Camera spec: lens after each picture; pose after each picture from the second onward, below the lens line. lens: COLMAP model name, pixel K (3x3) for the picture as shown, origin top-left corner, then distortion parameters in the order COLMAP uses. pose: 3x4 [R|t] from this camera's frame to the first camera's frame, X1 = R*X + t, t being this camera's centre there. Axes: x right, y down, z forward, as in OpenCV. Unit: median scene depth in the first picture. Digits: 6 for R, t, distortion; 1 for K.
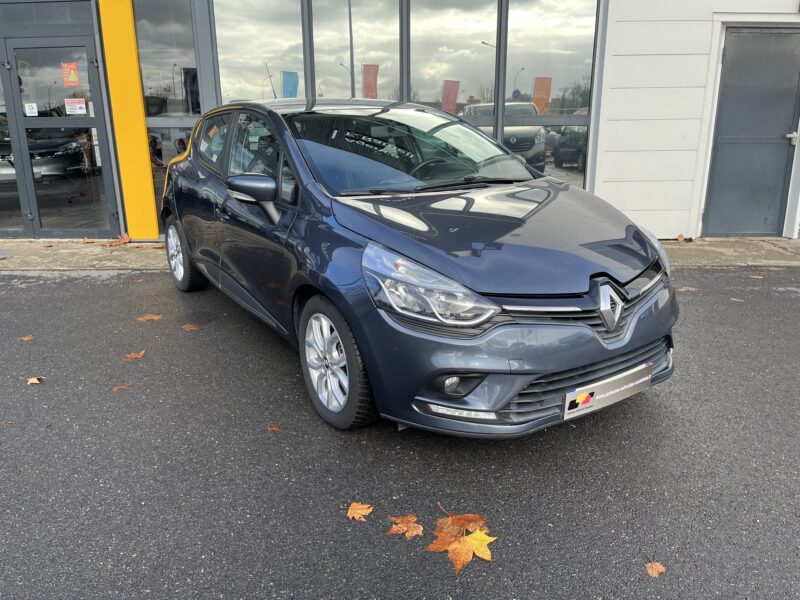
lens RADIAL K [[603.2, 0, 408.0], [0, 603.2, 290.9], [0, 0, 1]] dist [0.087781, -0.120465]
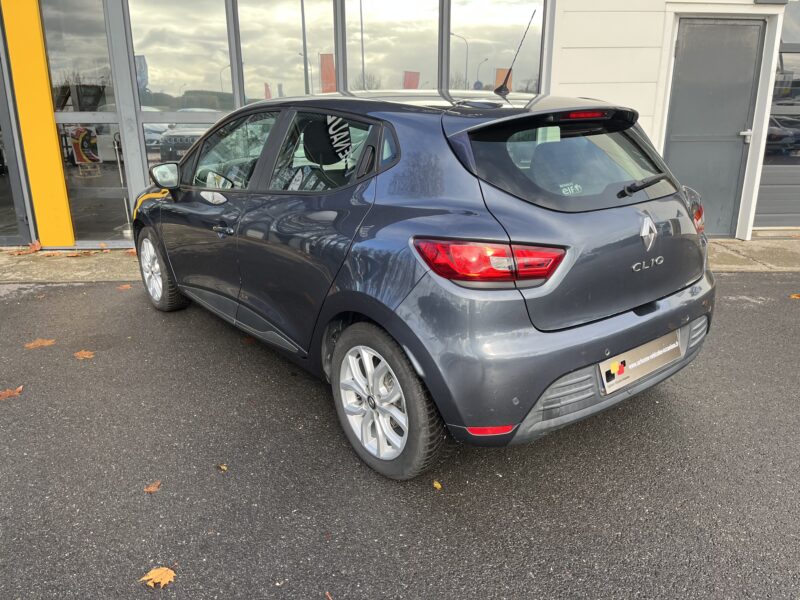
lens RADIAL K [[603.6, 0, 404.9], [0, 603.6, 302.7], [0, 0, 1]] dist [0.079861, -0.105027]
pose [[0.998637, -0.013155, 0.050513, 0.040998], [0.011577, 0.999440, 0.031395, -0.024813], [-0.050897, -0.030768, 0.998230, 0.059795]]
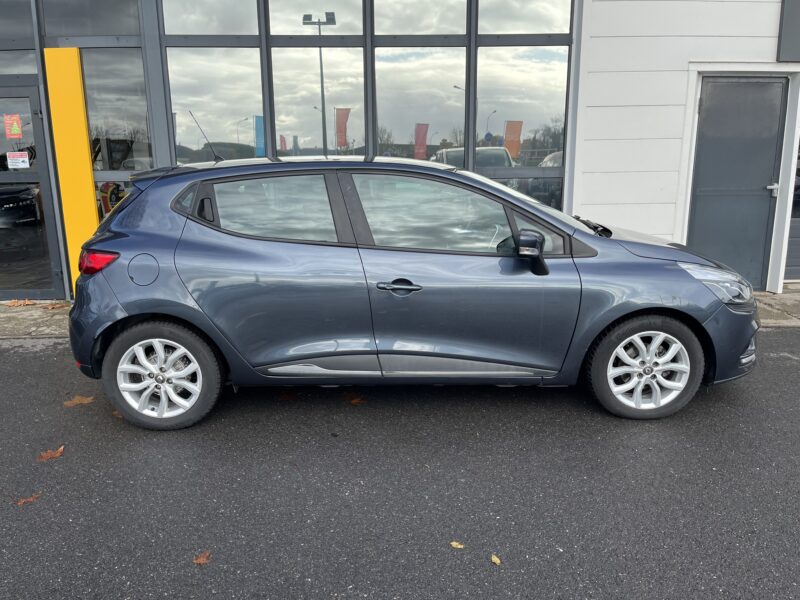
lens RADIAL K [[603.1, 0, 400.0], [0, 603.1, 300.0], [0, 0, 1]] dist [0.084006, -0.112681]
pose [[0.999606, -0.009152, 0.026540, 0.013710], [0.010432, 0.998768, -0.048521, -0.036714], [-0.026063, 0.048779, 0.998469, 0.063506]]
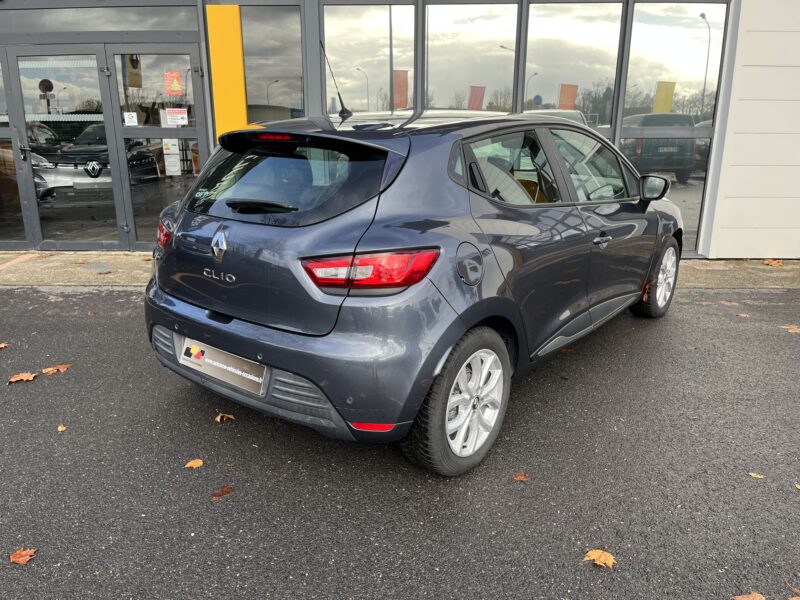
lens RADIAL K [[603.1, 0, 400.0], [0, 603.1, 300.0], [0, 0, 1]] dist [0.084006, -0.112681]
pose [[0.999723, 0.011688, -0.020430, -0.169477], [-0.011582, 0.999919, 0.005295, -0.019213], [0.020490, -0.005057, 0.999777, 0.036233]]
